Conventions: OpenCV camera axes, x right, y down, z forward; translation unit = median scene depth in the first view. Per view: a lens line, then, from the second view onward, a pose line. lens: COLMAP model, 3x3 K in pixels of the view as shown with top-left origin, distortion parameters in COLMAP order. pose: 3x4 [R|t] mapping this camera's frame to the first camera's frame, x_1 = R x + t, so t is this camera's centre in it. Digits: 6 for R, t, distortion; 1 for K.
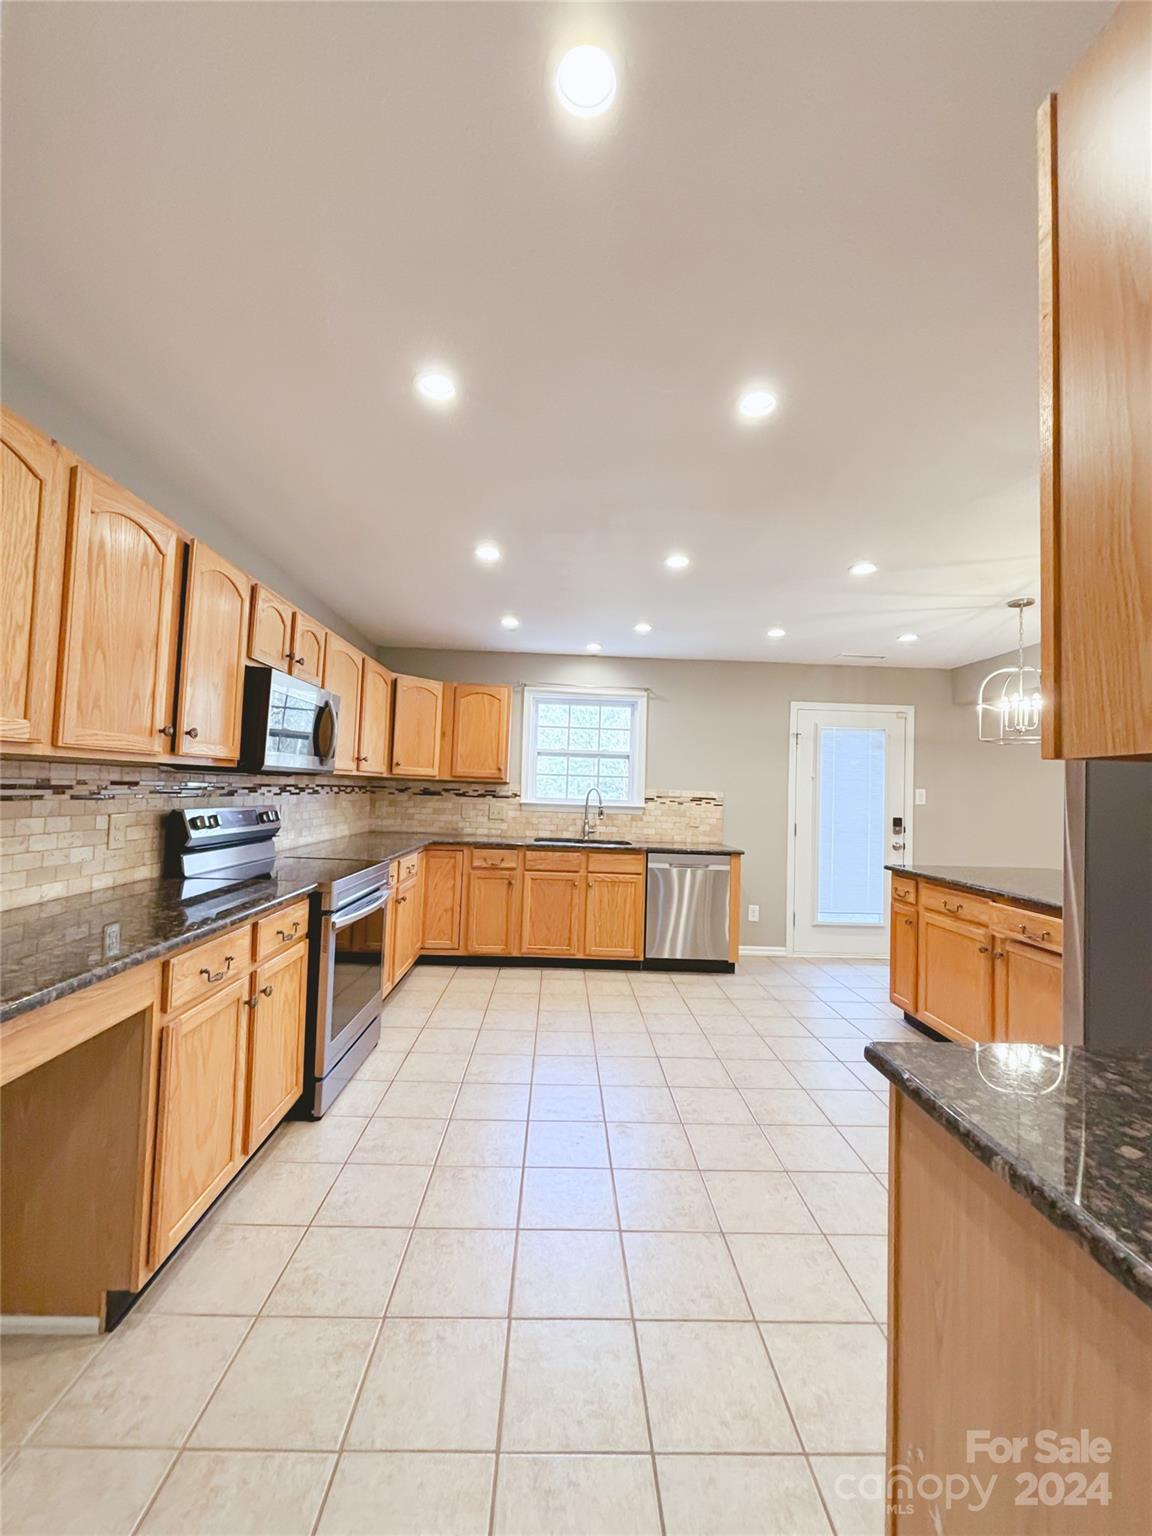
lens RADIAL K [[617.3, 0, 576.0], [0, 617.3, 768.0], [0, 0, 1]] dist [-0.009543, 0.000150]
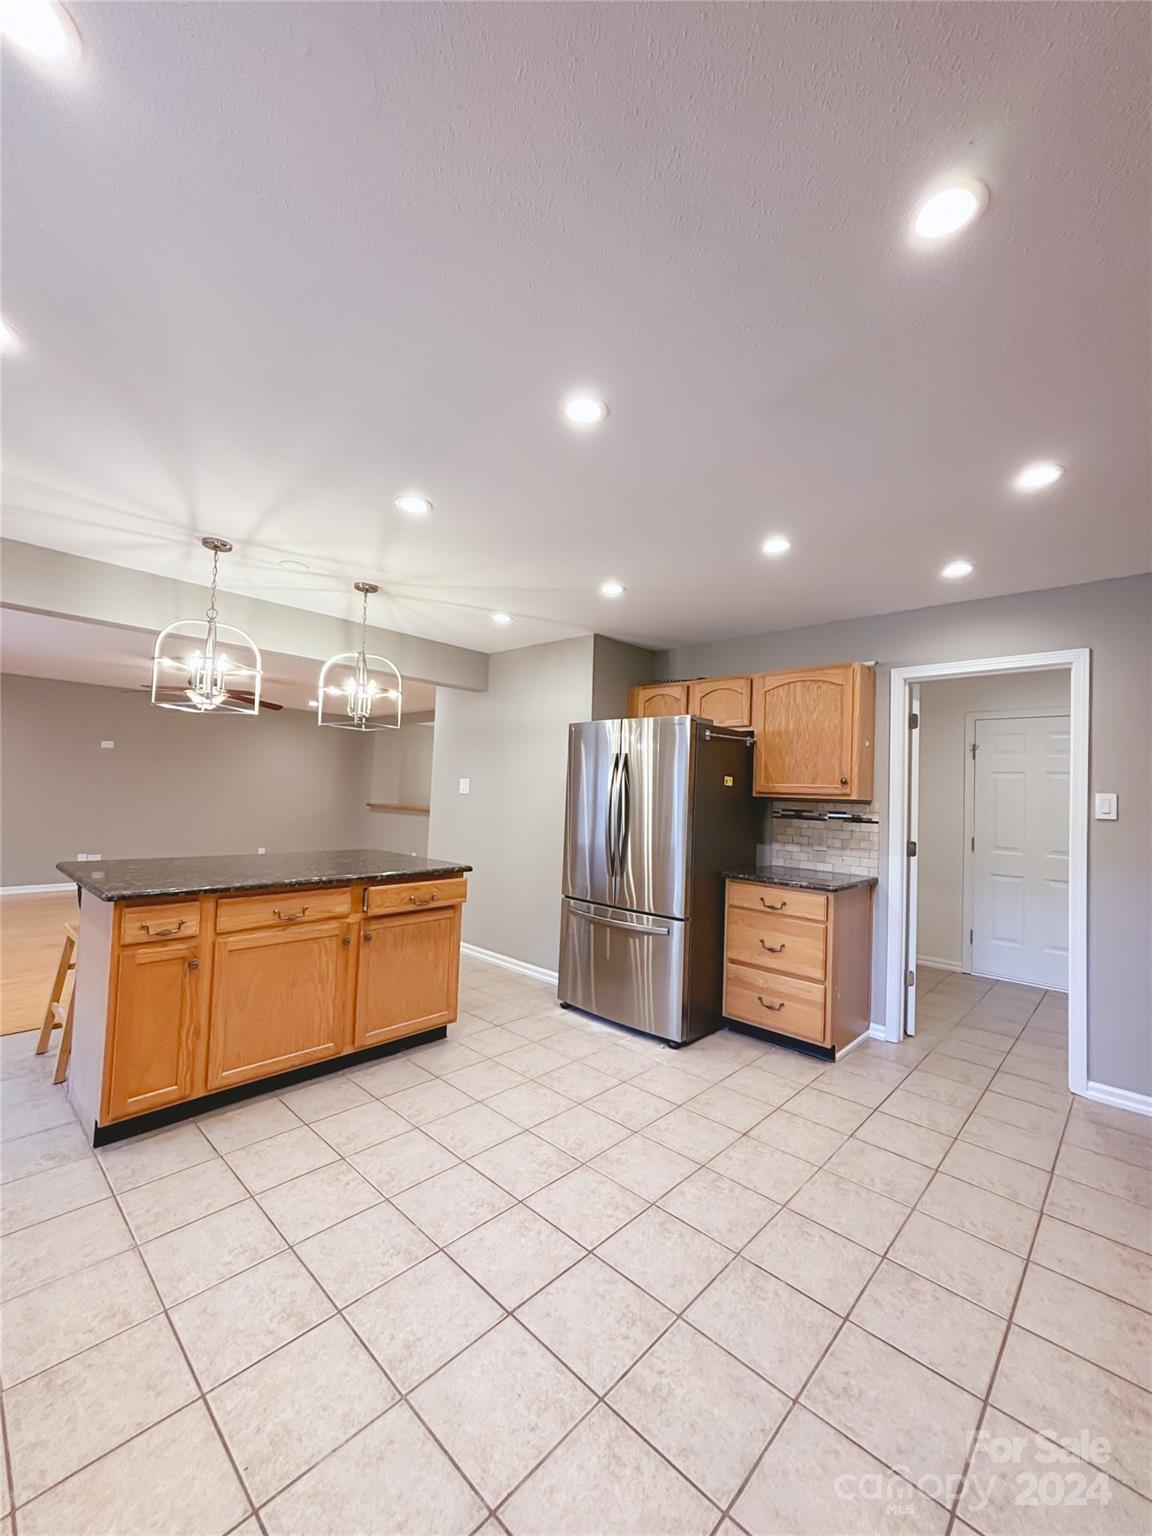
lens RADIAL K [[617.3, 0, 576.0], [0, 617.3, 768.0], [0, 0, 1]] dist [-0.009543, 0.000150]
pose [[-0.706951, -0.032222, 0.706528, -0.218880], [-0.086156, 0.995446, -0.040809, 0.026630], [-0.701995, -0.089721, -0.706508, 1.180348]]
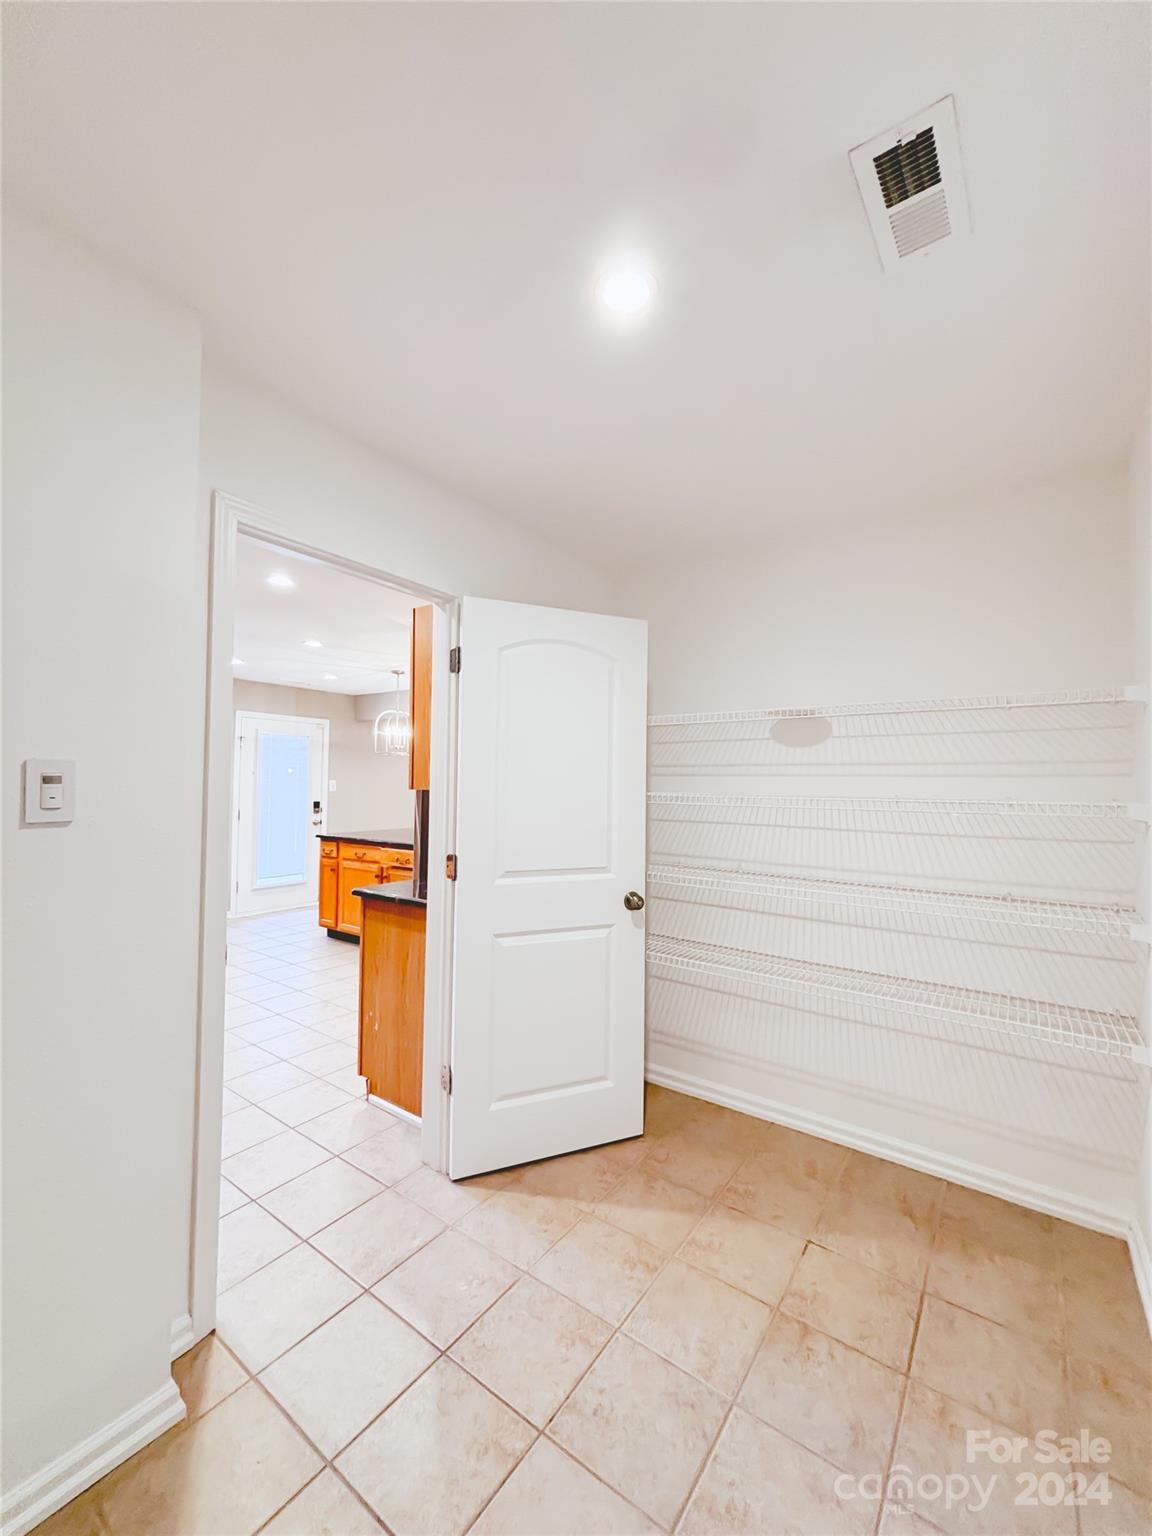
lens RADIAL K [[617.3, 0, 576.0], [0, 617.3, 768.0], [0, 0, 1]] dist [-0.009543, 0.000150]
pose [[0.605465, 0.001173, 0.795871, -0.313400], [-0.023680, 0.999583, 0.016542, -0.042538], [-0.795519, -0.028862, 0.605241, -0.403708]]
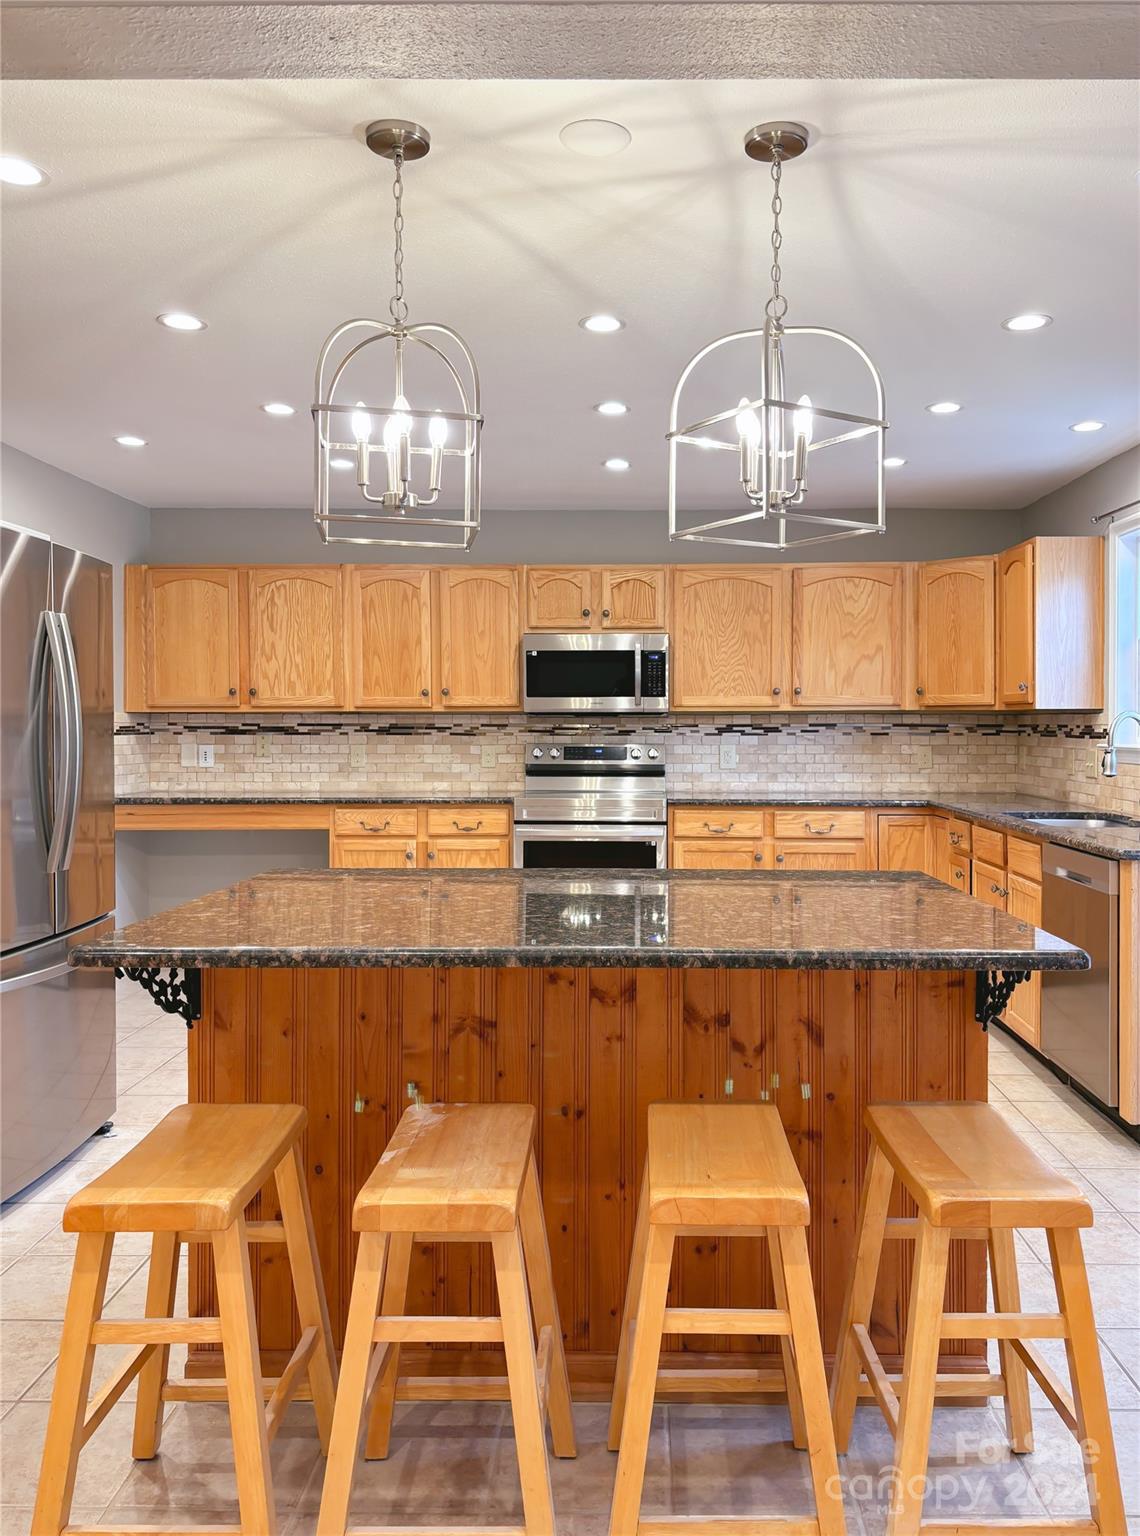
lens RADIAL K [[1193.5, 0, 570.0], [0, 1193.5, 768.0], [0, 0, 1]] dist [-0.004392, -0.002275]
pose [[-0.076866, -0.003261, -0.997036, 1.387148], [0.029909, 0.999537, -0.005575, 0.096392], [0.996593, -0.030249, -0.076733, 0.889587]]
